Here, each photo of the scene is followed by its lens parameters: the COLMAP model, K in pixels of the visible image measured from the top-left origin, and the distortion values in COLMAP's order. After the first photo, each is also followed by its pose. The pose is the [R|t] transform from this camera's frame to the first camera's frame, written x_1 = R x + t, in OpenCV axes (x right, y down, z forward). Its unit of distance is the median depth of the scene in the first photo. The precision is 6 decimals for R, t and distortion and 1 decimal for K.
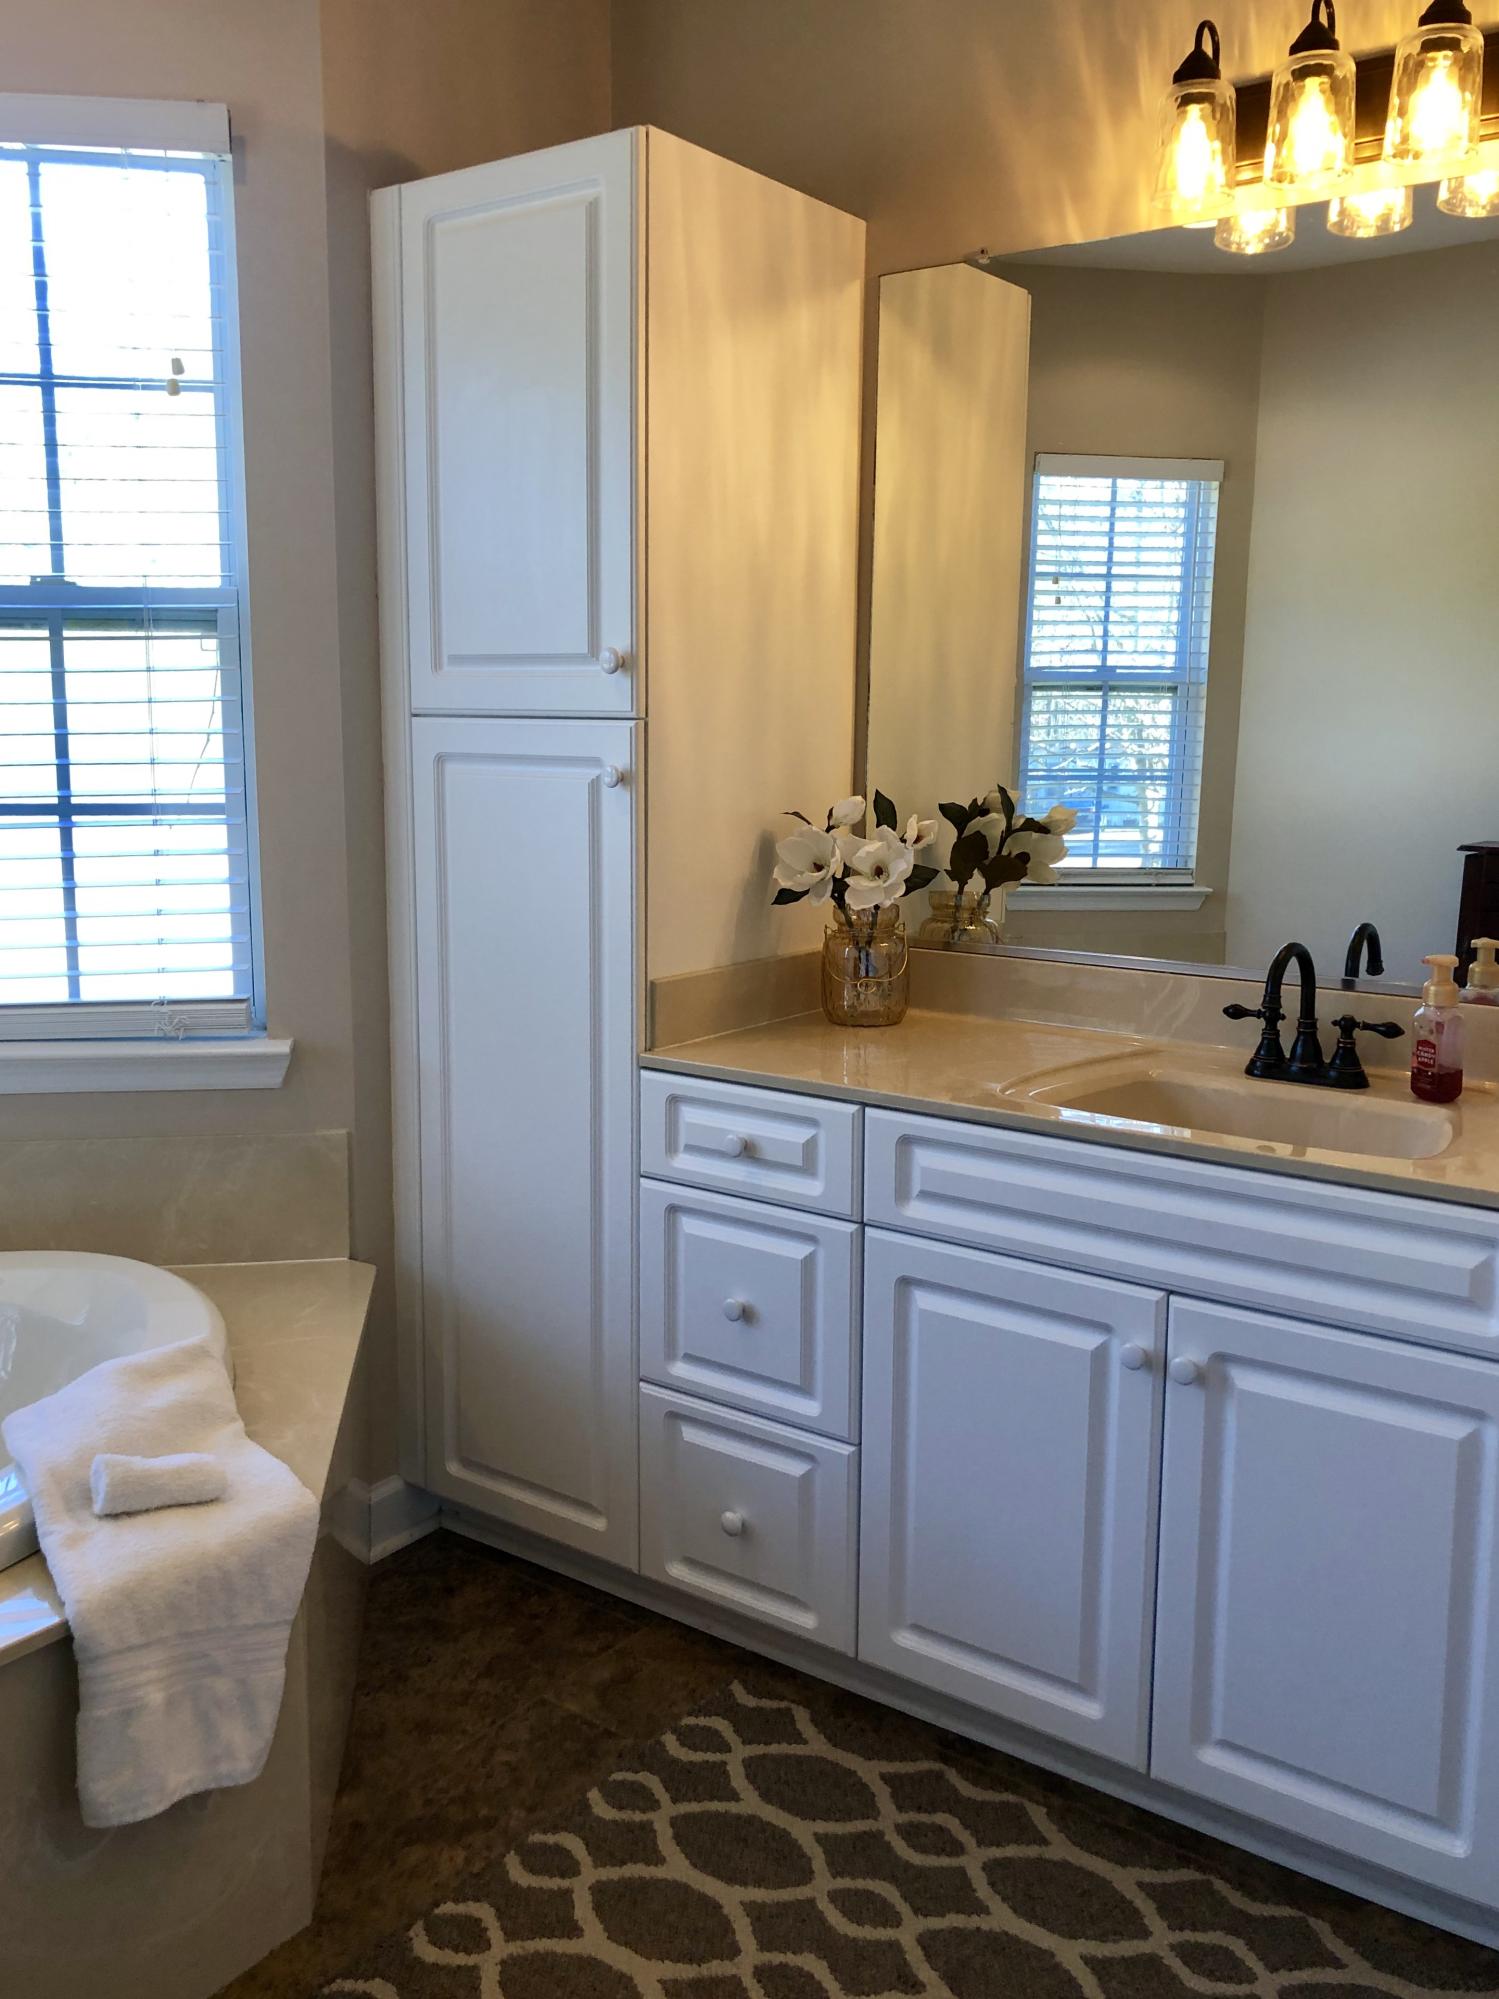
lens RADIAL K [[1737.0, 0, 749.0], [0, 1737.0, 965.8], [0, 0, 1]] dist [-0.000323, 0.016008]
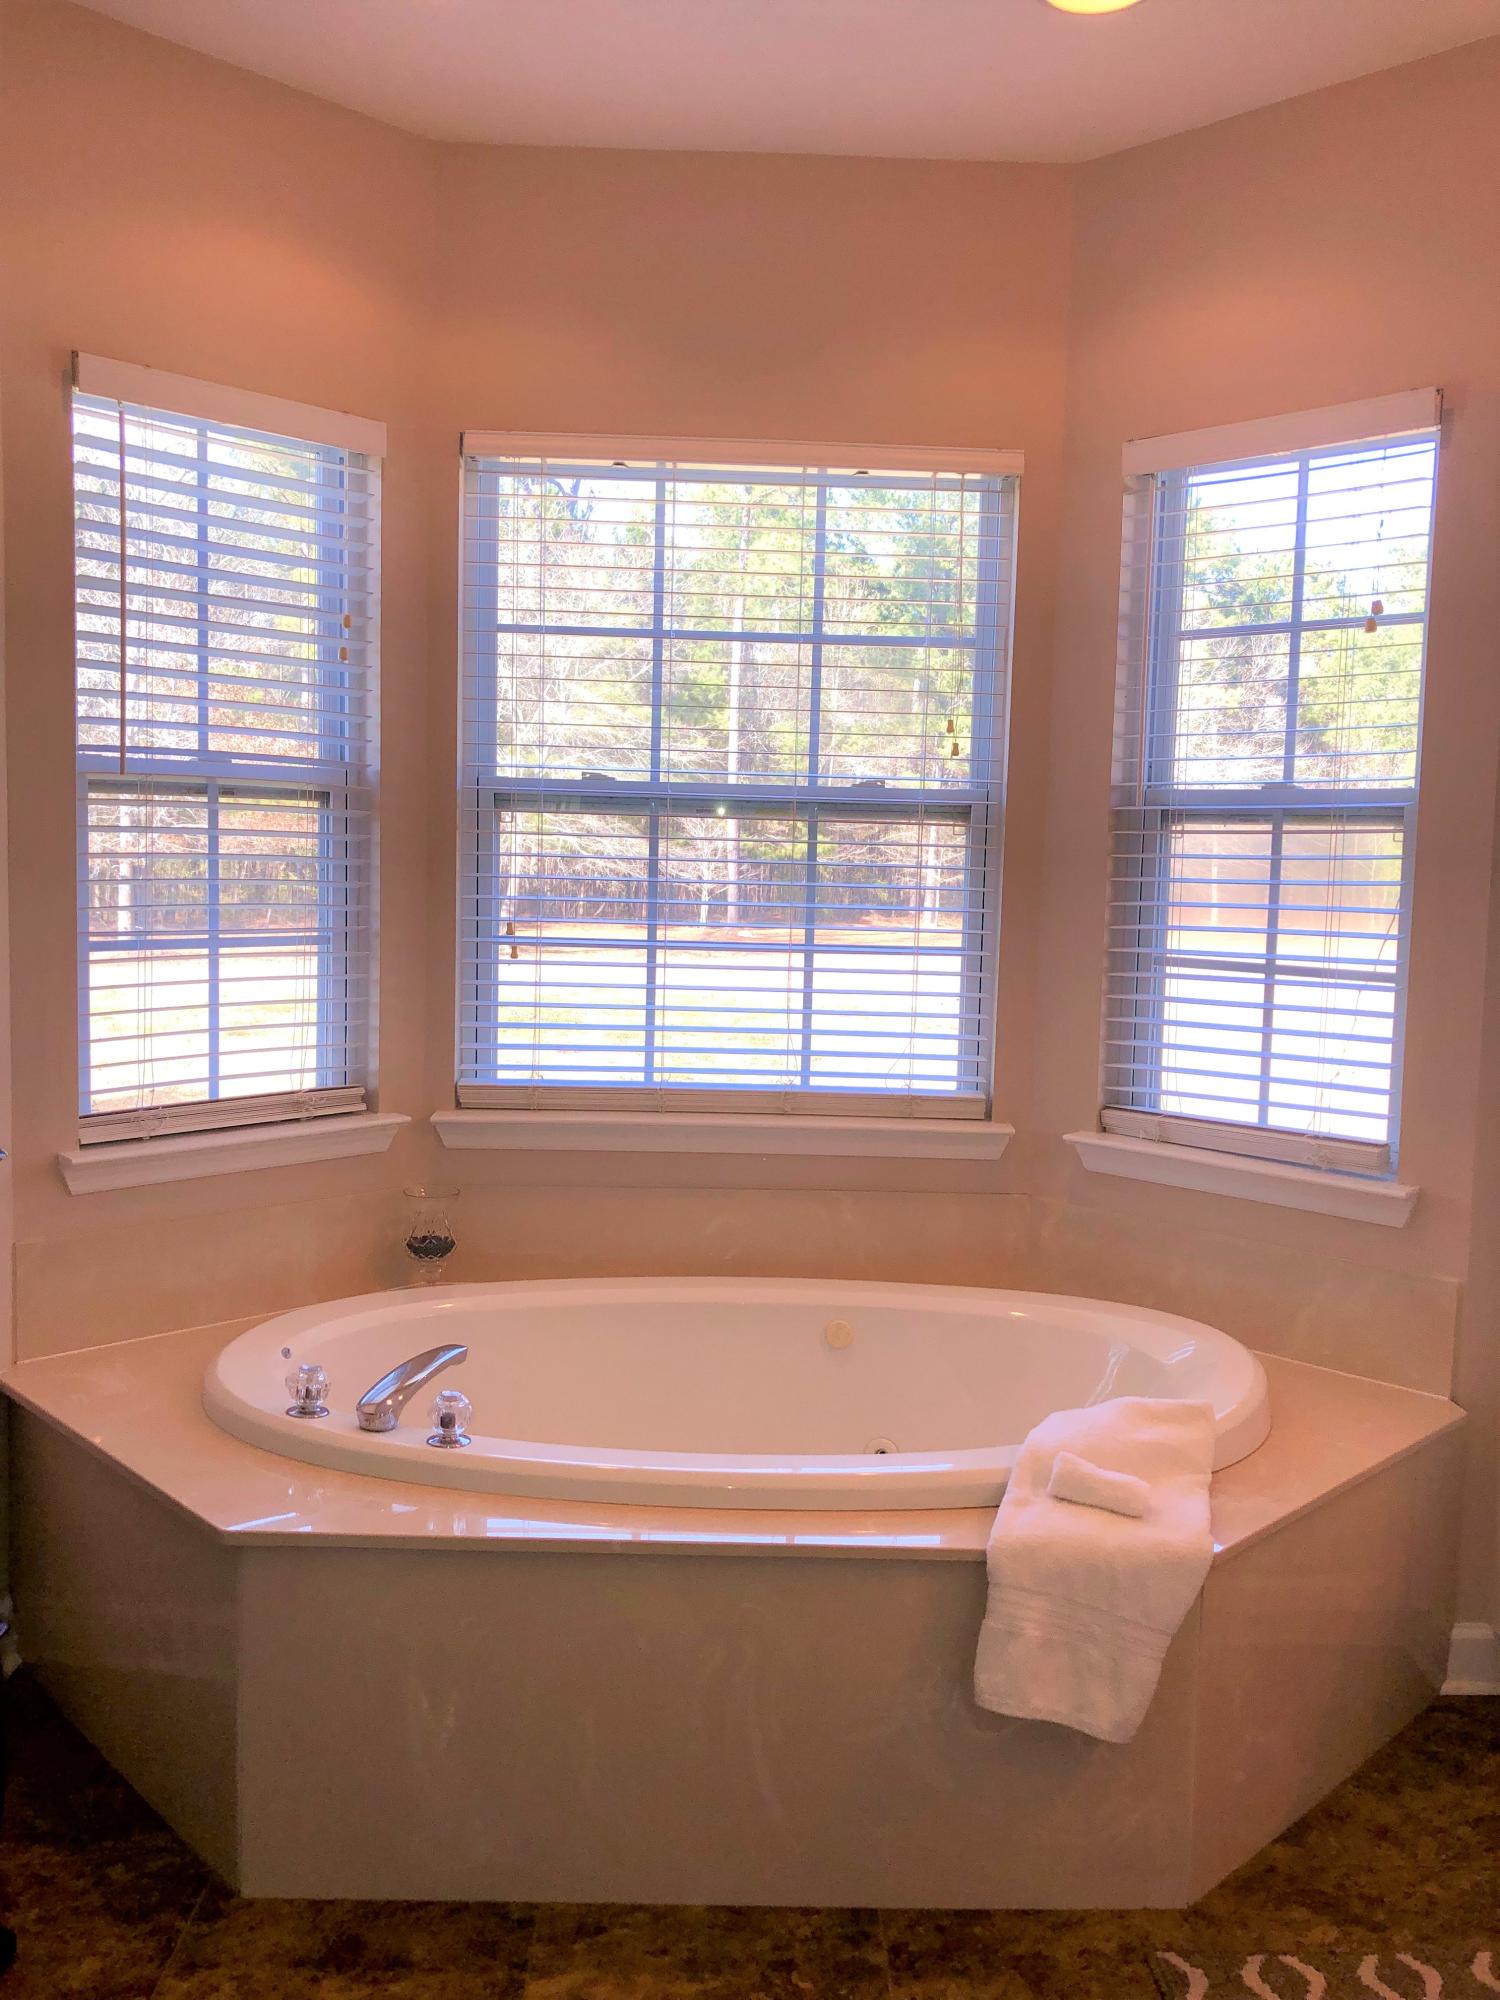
lens RADIAL K [[1636.9, 0, 745.4], [0, 1636.9, 972.2], [0, 0, 1]] dist [0.027439, -0.065840]
pose [[0.598238, 0.070536, -0.798208, 0.385707], [-0.138581, 0.990216, -0.016359, -0.021556], [0.789244, 0.120403, 0.602160, 0.010962]]
